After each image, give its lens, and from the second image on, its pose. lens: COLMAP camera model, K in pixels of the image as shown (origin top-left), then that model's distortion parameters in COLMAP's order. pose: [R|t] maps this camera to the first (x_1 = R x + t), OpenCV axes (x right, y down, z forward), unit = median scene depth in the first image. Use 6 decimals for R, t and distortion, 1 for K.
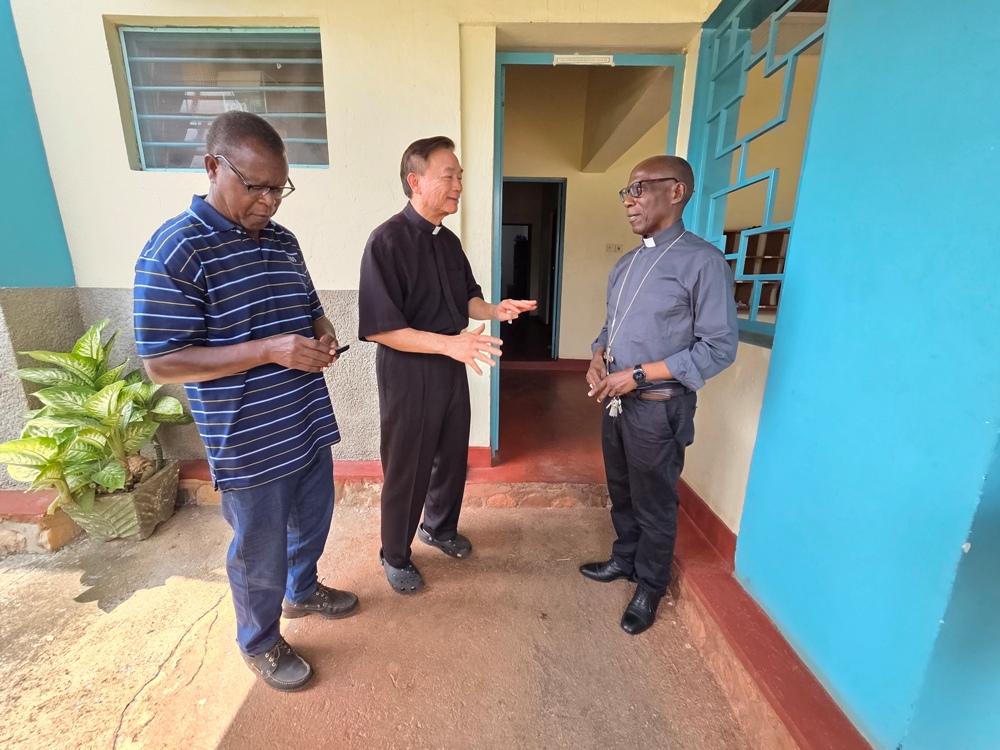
lens RADIAL K [[394.6, 0, 497.7], [0, 394.6, 370.1], [0, 0, 1]] dist [-0.026888, 0.008694]
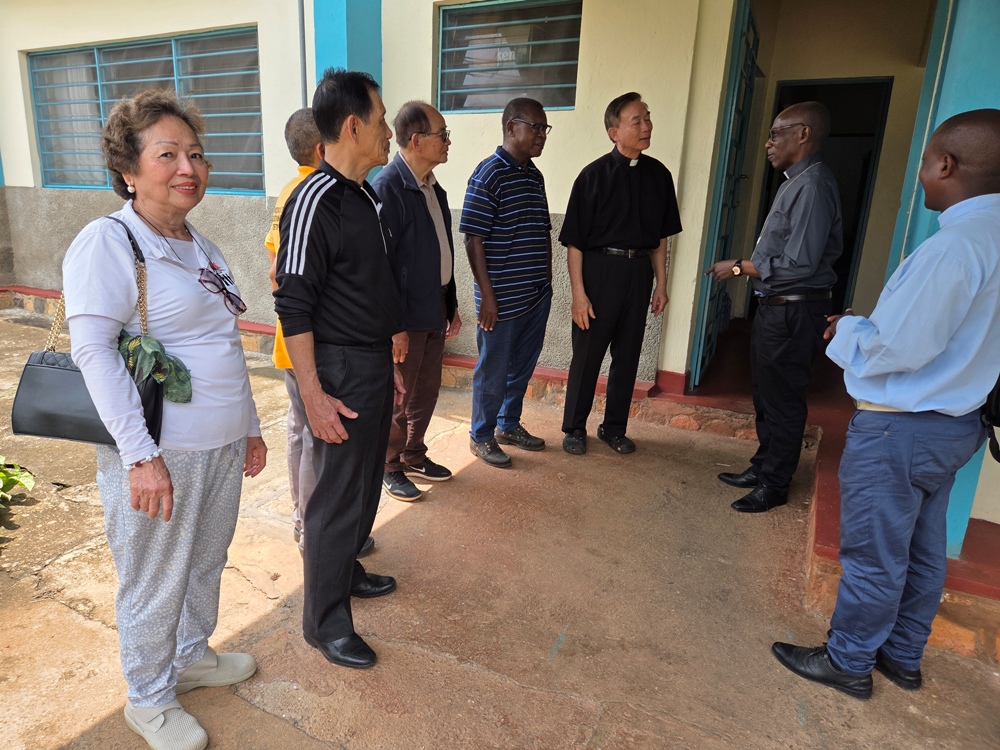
lens RADIAL K [[666.8, 0, 498.8], [0, 666.8, 378.3], [0, 0, 1]] dist [0.072961, -0.059751]
pose [[0.880452, 0.137249, -0.453836, 0.419031], [-0.142959, 0.989486, 0.021896, 0.288718], [0.452070, 0.045601, 0.890816, -0.913688]]
